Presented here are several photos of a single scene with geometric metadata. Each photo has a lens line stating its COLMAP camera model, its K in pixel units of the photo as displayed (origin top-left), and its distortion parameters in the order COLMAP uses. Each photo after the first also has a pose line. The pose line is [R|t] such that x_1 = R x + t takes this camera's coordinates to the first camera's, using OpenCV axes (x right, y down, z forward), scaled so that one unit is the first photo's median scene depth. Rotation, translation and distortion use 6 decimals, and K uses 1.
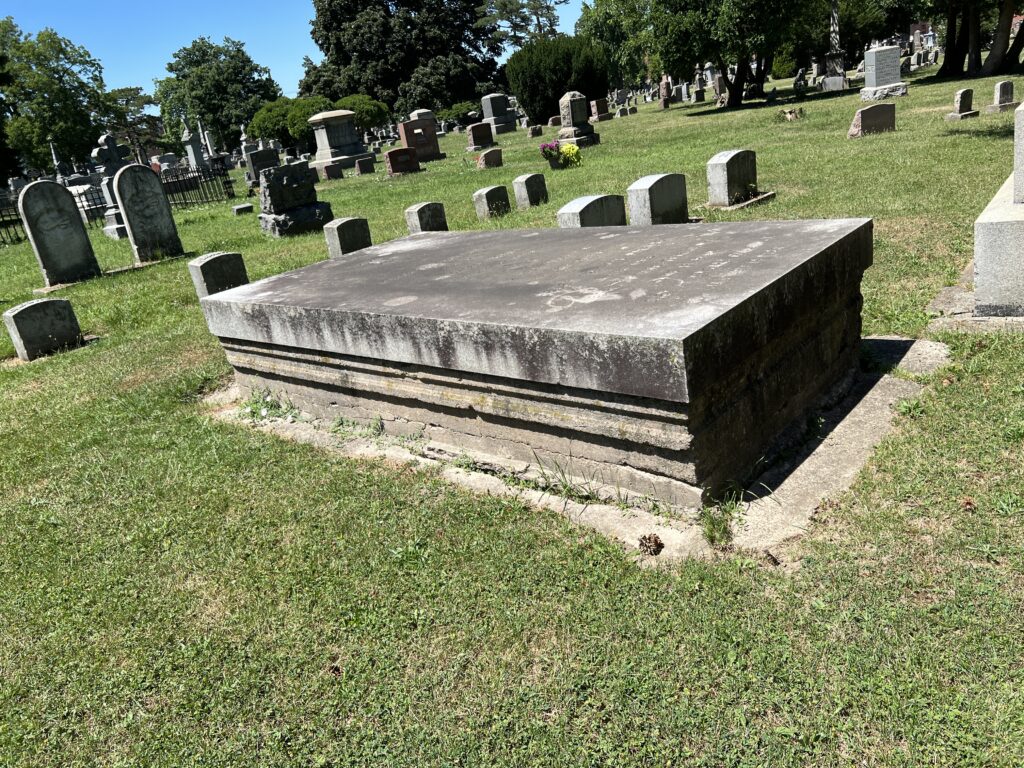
lens RADIAL K [[758.0, 0, 507.8], [0, 758.0, 382.0], [0, 0, 1]] dist [0.053252, -0.067630]
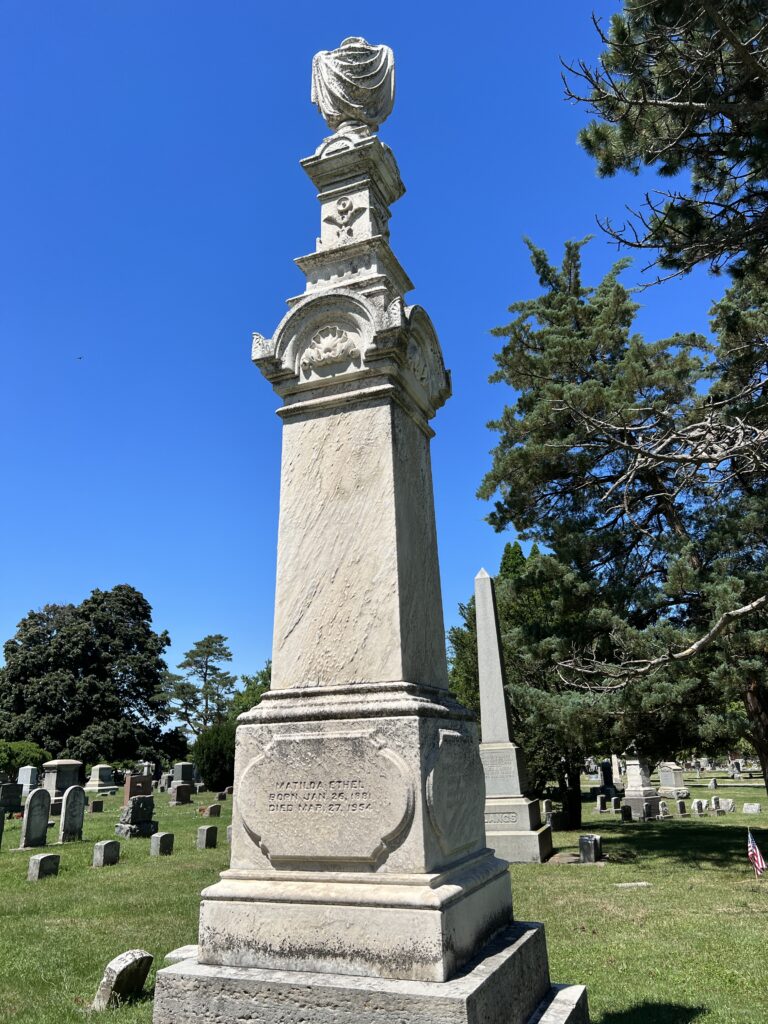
lens RADIAL K [[758.0, 0, 384.0], [0, 758.0, 512.0], [0, 0, 1]] dist [0.053252, -0.067630]
pose [[0.944910, 0.221950, 0.240589, -0.357499], [-0.017999, 0.769123, -0.638847, 0.361222], [-0.326835, 0.599323, 0.730747, -0.959051]]
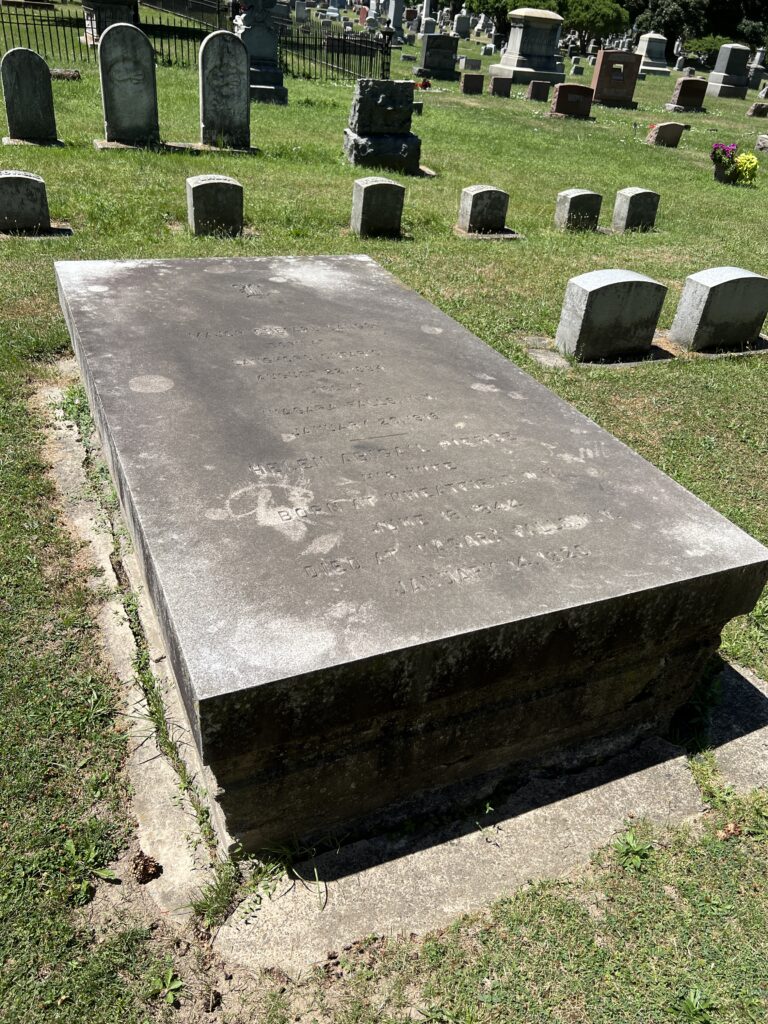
lens RADIAL K [[758.0, 0, 384.0], [0, 758.0, 512.0], [0, 0, 1]] dist [0.053252, -0.067630]
pose [[0.879462, 0.430407, -0.203216, 0.099490], [-0.366626, 0.884852, 0.287440, -0.103802], [0.303533, -0.178288, 0.935992, 0.099410]]
